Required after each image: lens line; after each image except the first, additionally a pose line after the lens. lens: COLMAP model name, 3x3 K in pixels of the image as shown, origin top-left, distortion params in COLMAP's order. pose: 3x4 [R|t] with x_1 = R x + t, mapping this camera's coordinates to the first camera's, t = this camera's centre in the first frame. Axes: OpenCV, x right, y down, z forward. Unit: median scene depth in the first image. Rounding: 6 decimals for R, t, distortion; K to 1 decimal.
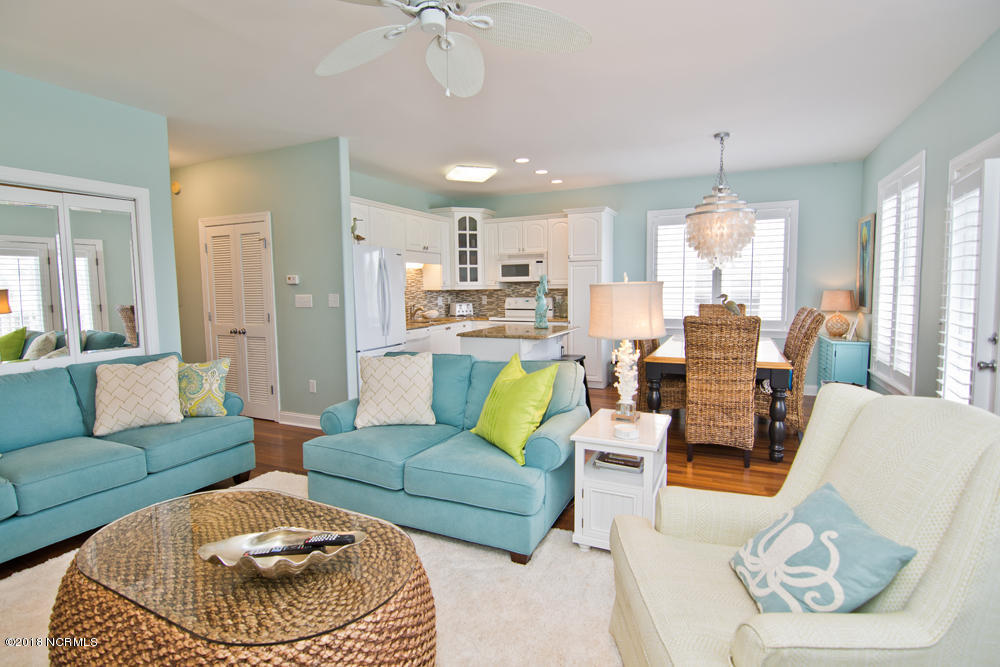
lens RADIAL K [[498.7, 0, 492.8], [0, 498.7, 329.3], [0, 0, 1]] dist [0.002834, -0.014423]
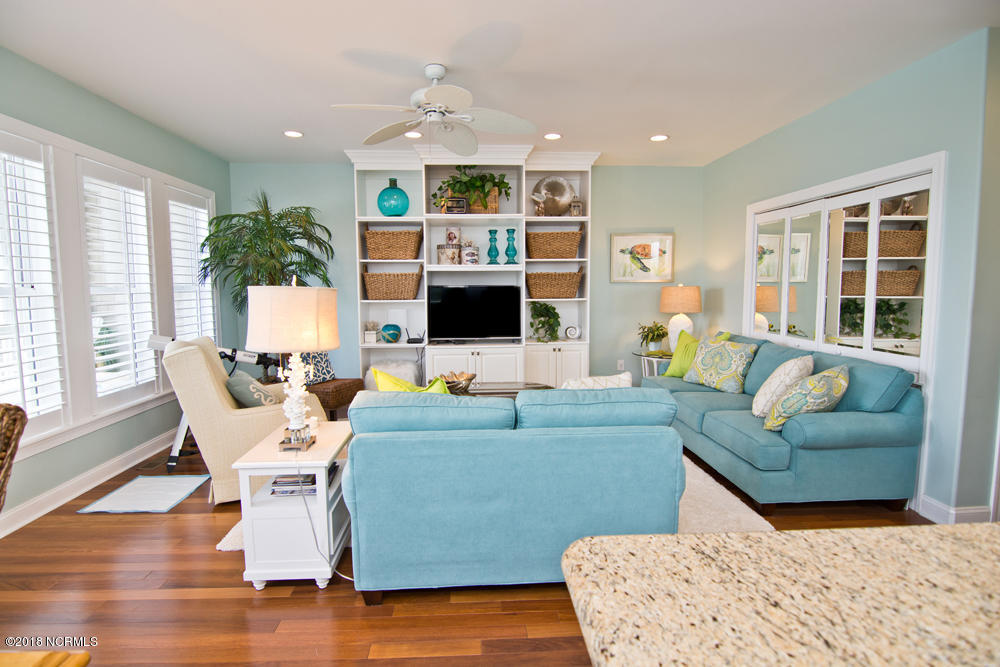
lens RADIAL K [[486.2, 0, 492.2], [0, 486.2, 328.3], [0, 0, 1]] dist [-0.000637, -0.013682]
pose [[-0.878242, 0.061865, -0.474197, 0.193661], [-0.021026, 0.985643, 0.167531, -0.090858], [0.477754, 0.157103, -0.864332, 0.976508]]
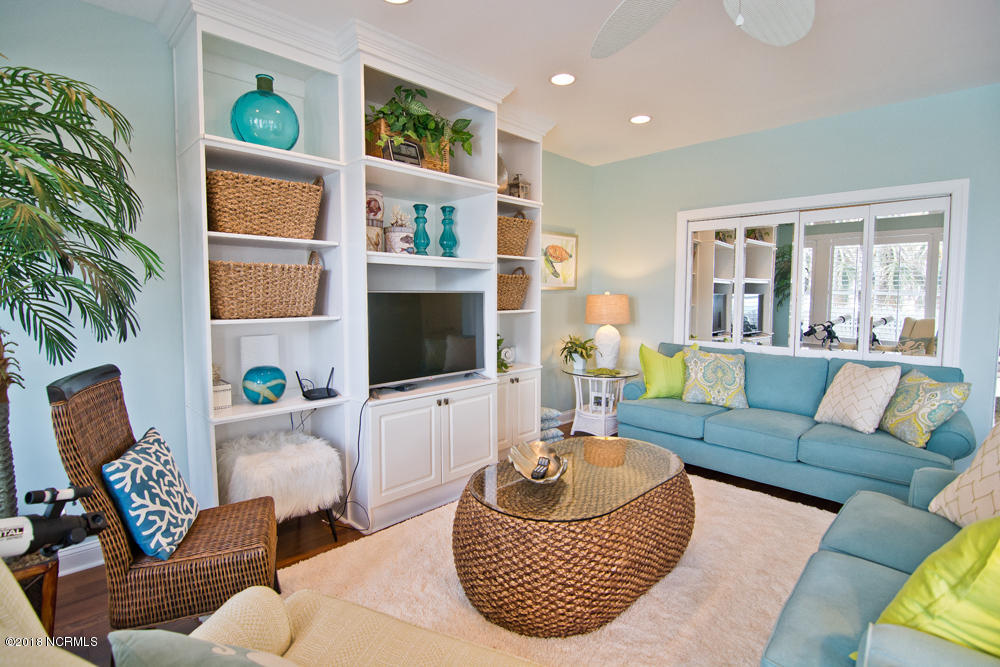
lens RADIAL K [[486.2, 0, 492.2], [0, 486.2, 328.3], [0, 0, 1]] dist [-0.000637, -0.013682]
pose [[-0.333553, 0.079529, -0.939371, 0.289704], [-0.075463, 0.990985, 0.110694, -0.038033], [0.939706, 0.107810, -0.324545, 0.381508]]
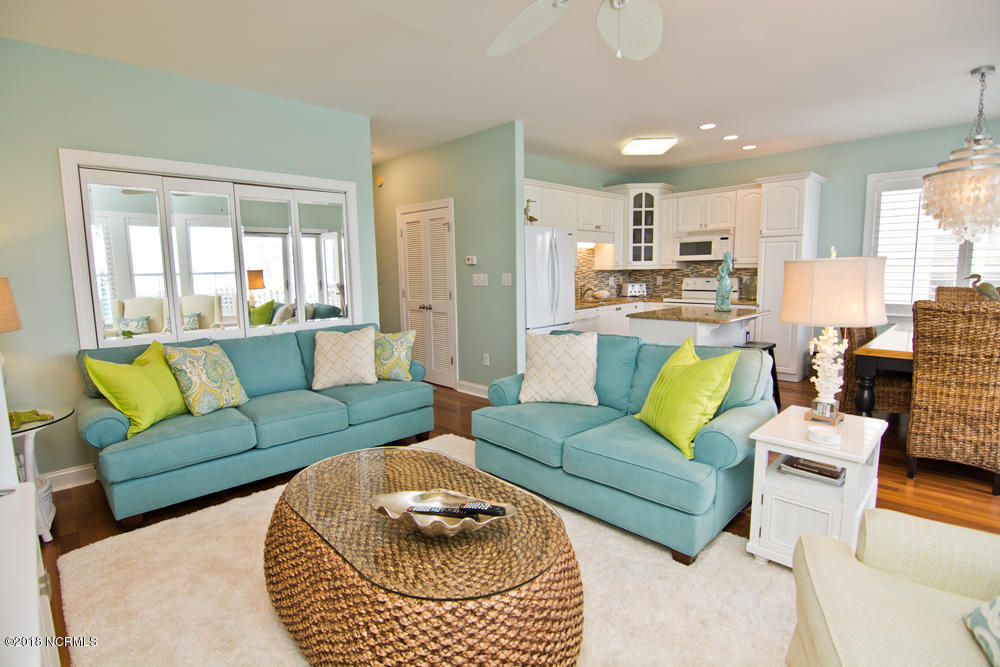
lens RADIAL K [[486.2, 0, 492.2], [0, 486.2, 328.3], [0, 0, 1]] dist [-0.000637, -0.013682]
pose [[0.938910, 0.038271, -0.342028, 0.006958], [-0.024957, 0.998753, 0.043245, 0.001150], [0.343256, -0.032067, 0.938694, 0.021566]]
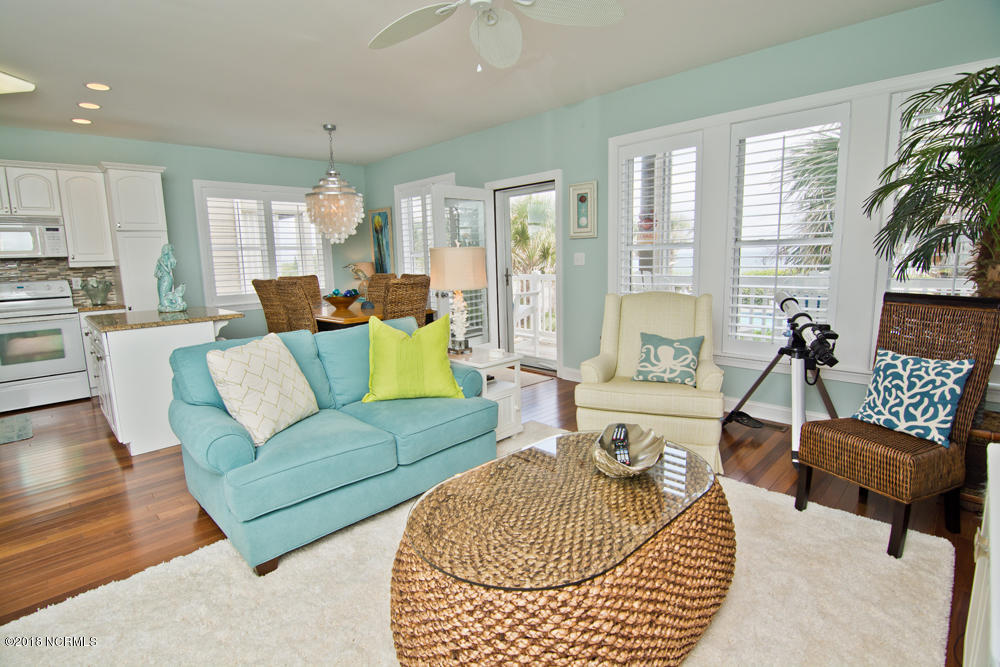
lens RADIAL K [[486.2, 0, 492.2], [0, 486.2, 328.3], [0, 0, 1]] dist [-0.000637, -0.013682]
pose [[0.334327, -0.135291, 0.932696, -0.458077], [0.101389, 0.989063, 0.107124, -0.011390], [-0.936987, 0.058751, 0.344388, 0.261150]]
